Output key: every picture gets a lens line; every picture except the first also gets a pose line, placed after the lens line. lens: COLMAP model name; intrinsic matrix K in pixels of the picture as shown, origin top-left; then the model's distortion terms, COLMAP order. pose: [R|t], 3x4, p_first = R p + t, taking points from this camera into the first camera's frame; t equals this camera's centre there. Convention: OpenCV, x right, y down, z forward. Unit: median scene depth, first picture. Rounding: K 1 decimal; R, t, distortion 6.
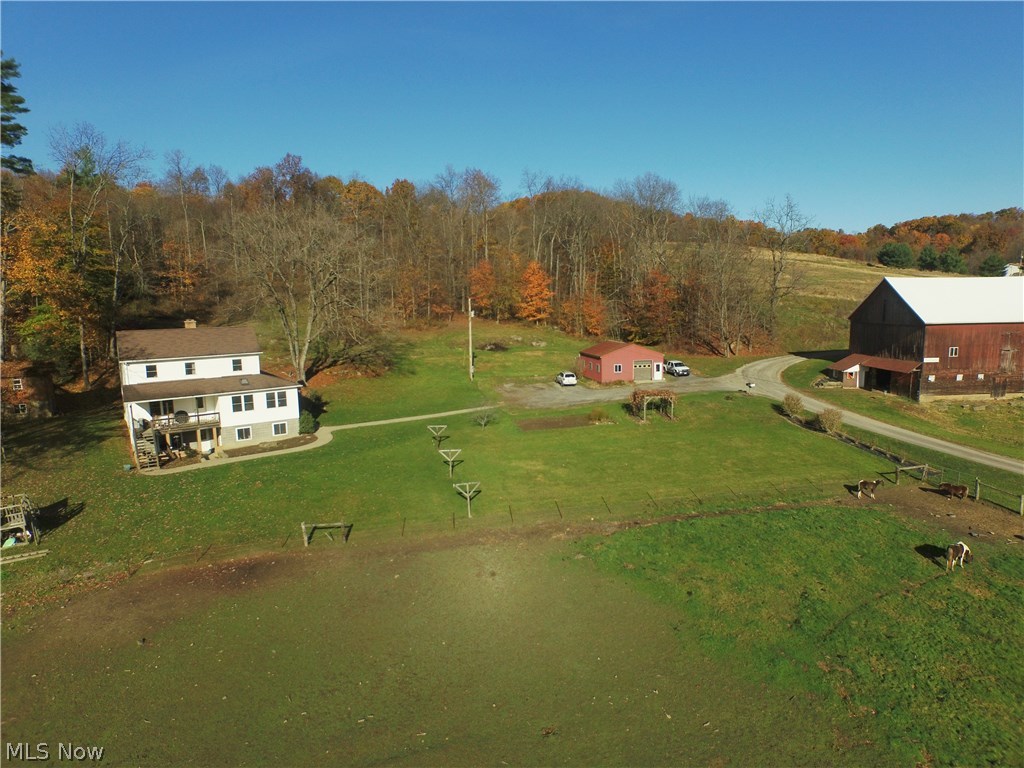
lens RADIAL K [[597.7, 0, 512.0], [0, 597.7, 384.0], [0, 0, 1]] dist [-0.120885, 0.087405]
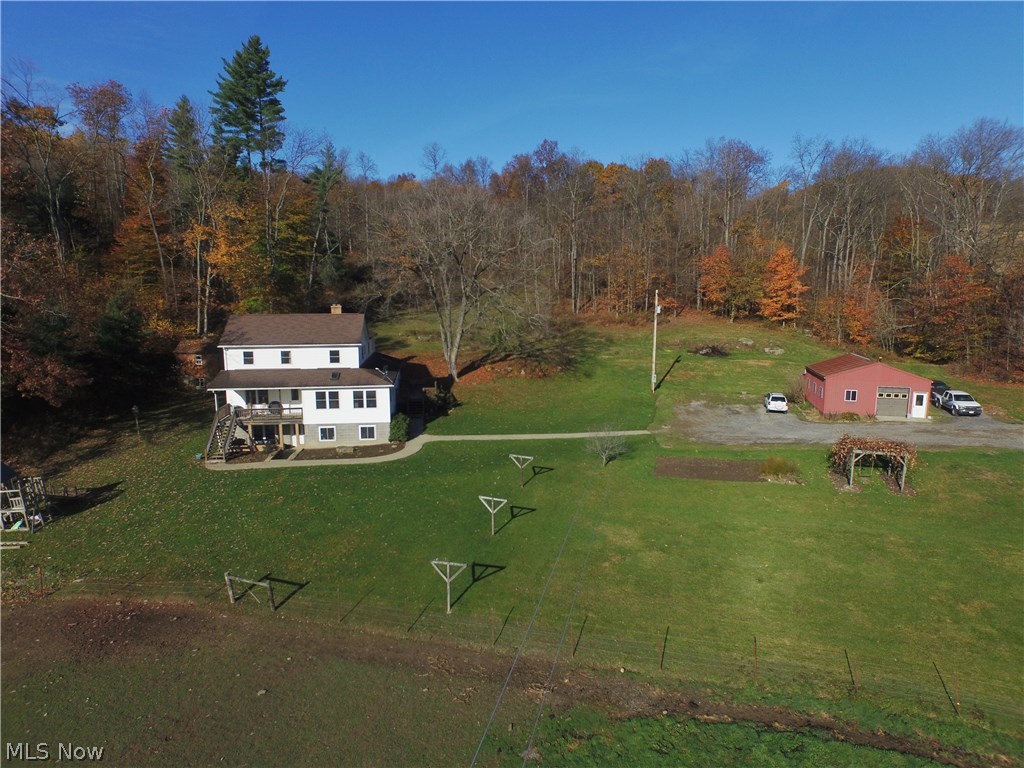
lens RADIAL K [[597.7, 0, 512.0], [0, 597.7, 384.0], [0, 0, 1]] dist [-0.120885, 0.087405]
pose [[0.885502, 0.088527, -0.456125, 0.156579], [-0.081665, 0.996053, 0.034779, -0.035855], [0.457403, 0.006453, 0.889236, 0.251259]]
